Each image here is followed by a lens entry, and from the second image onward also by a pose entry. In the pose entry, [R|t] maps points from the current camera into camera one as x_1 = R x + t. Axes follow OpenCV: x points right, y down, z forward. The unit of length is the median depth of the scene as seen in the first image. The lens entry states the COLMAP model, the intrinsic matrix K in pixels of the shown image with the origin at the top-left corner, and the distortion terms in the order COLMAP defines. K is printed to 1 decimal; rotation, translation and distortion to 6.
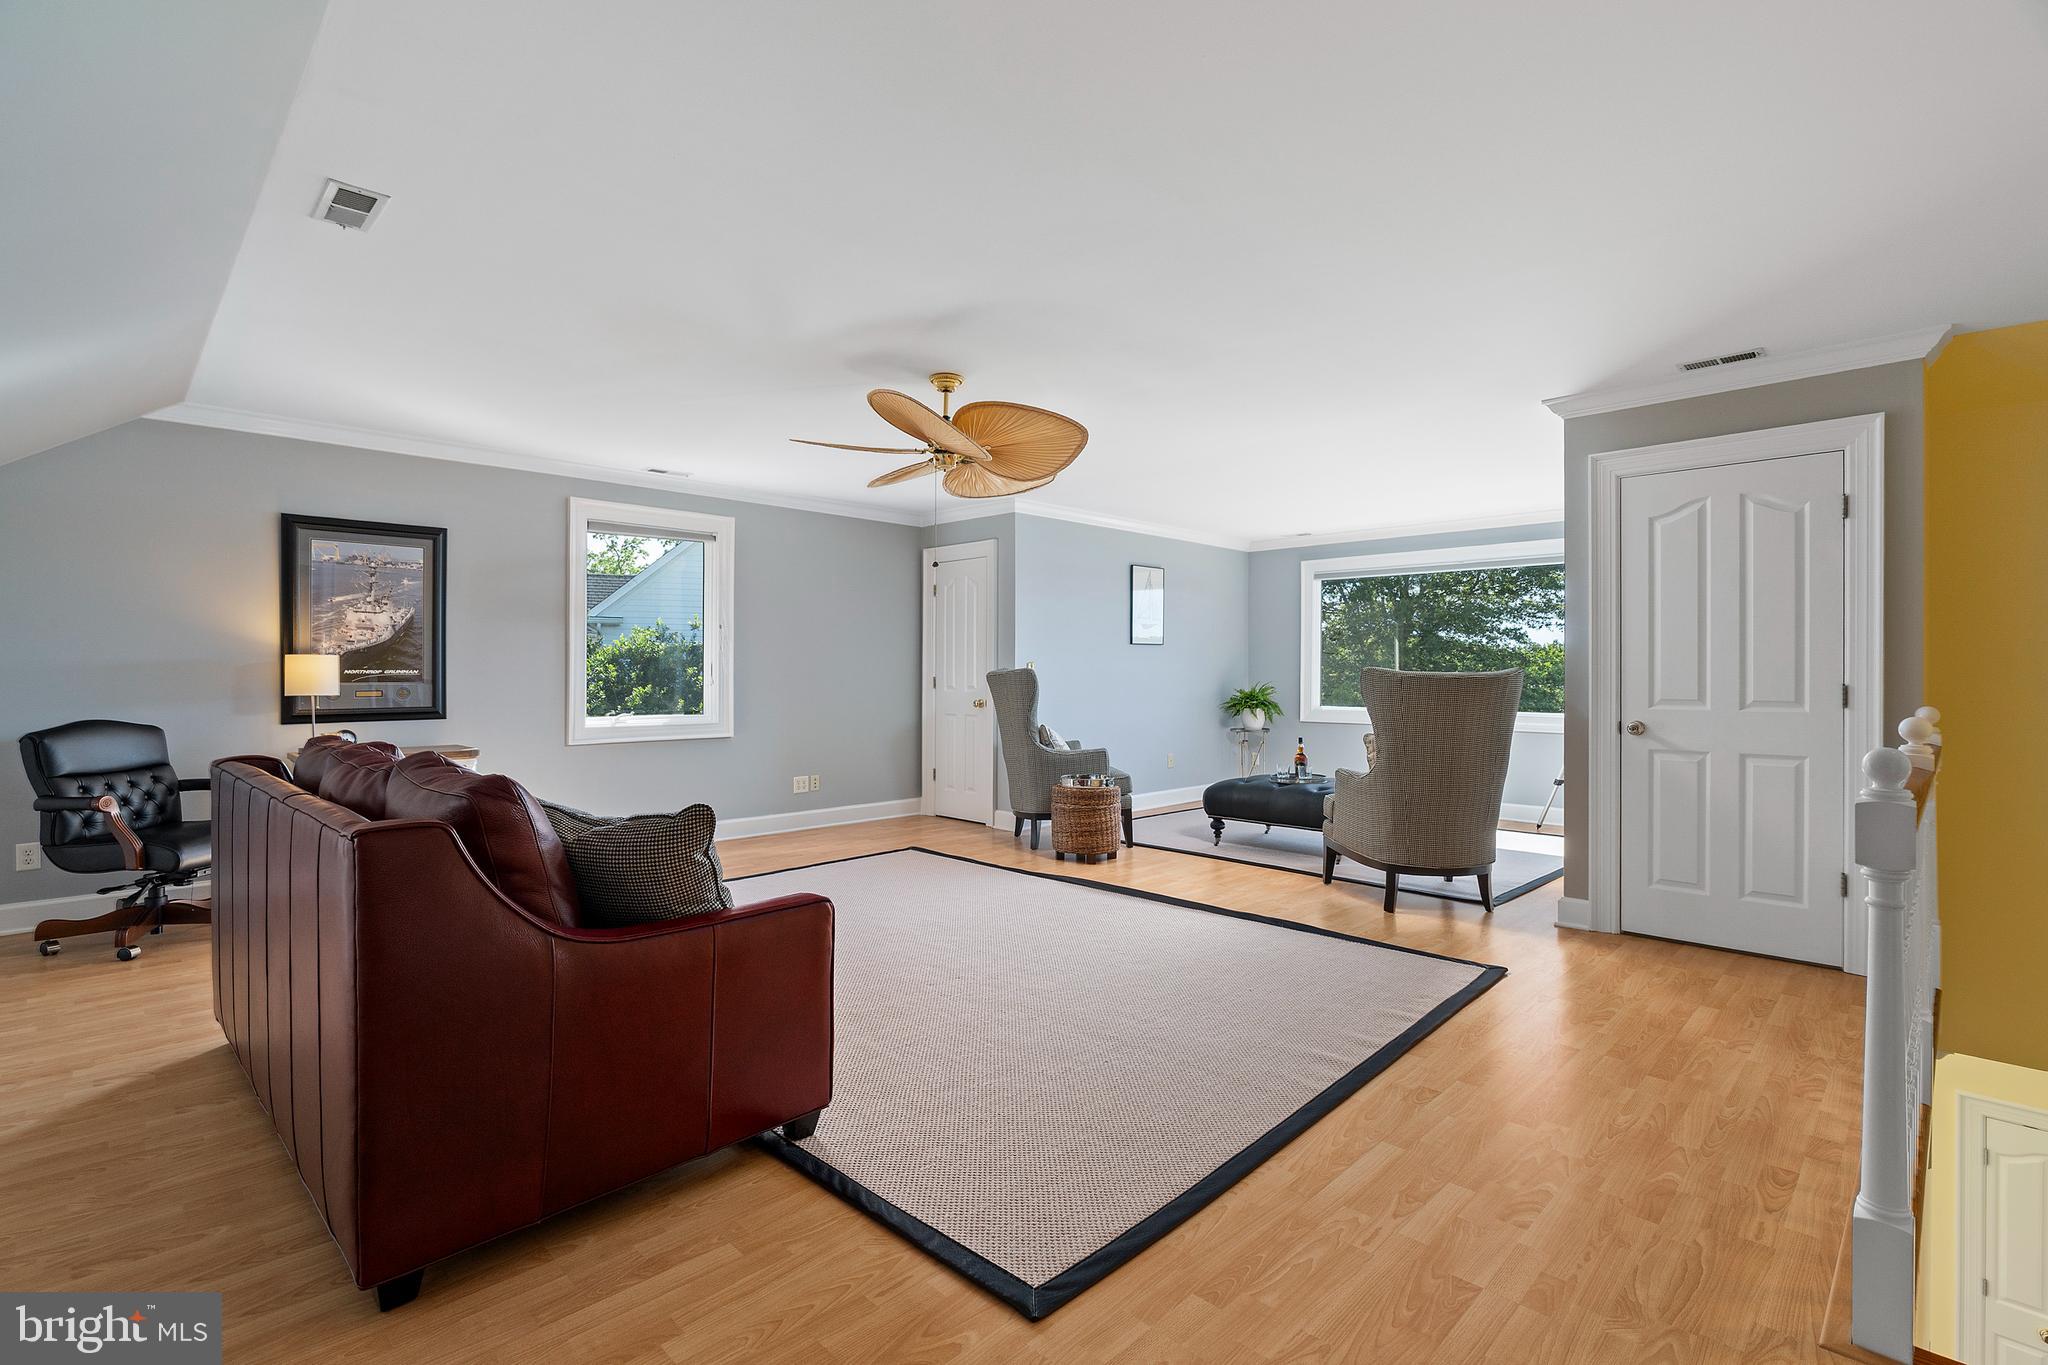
lens RADIAL K [[921.0, 0, 1014.3], [0, 921.0, 676.8], [0, 0, 1]] dist [-0.008662, 0.000093]
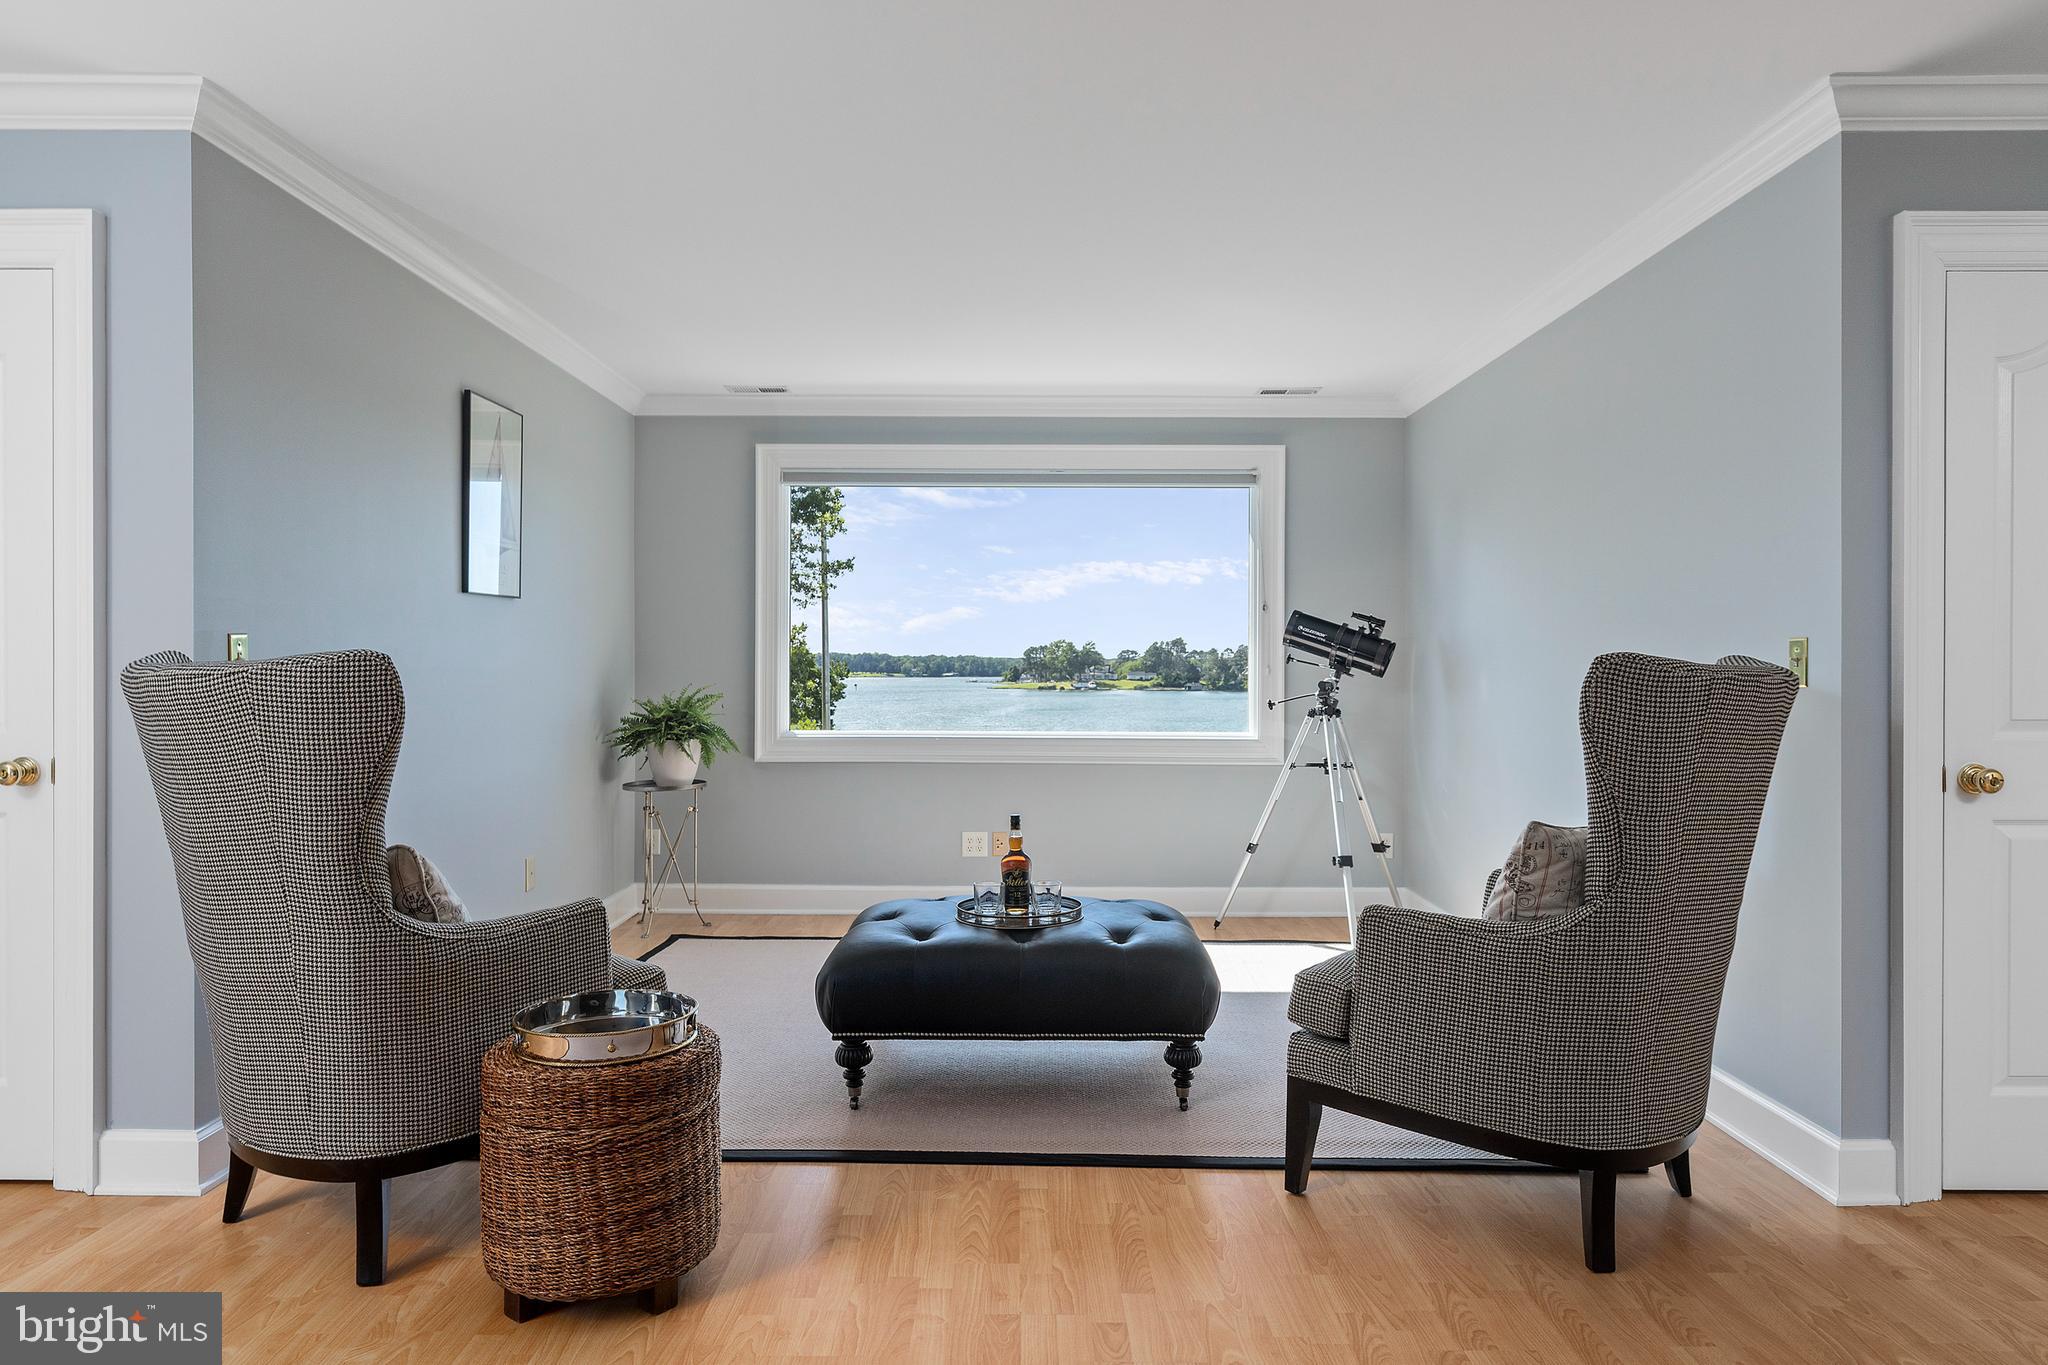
lens RADIAL K [[1284.8, 0, 1024.0], [0, 1284.8, 682.5], [0, 0, 1]] dist [-0.000542, 0.001512]
pose [[0.716918, -0.003932, 0.697146, -0.100437], [-0.001327, 0.999975, 0.007004, -0.000270], [-0.697156, -0.005947, 0.716895, 0.535921]]
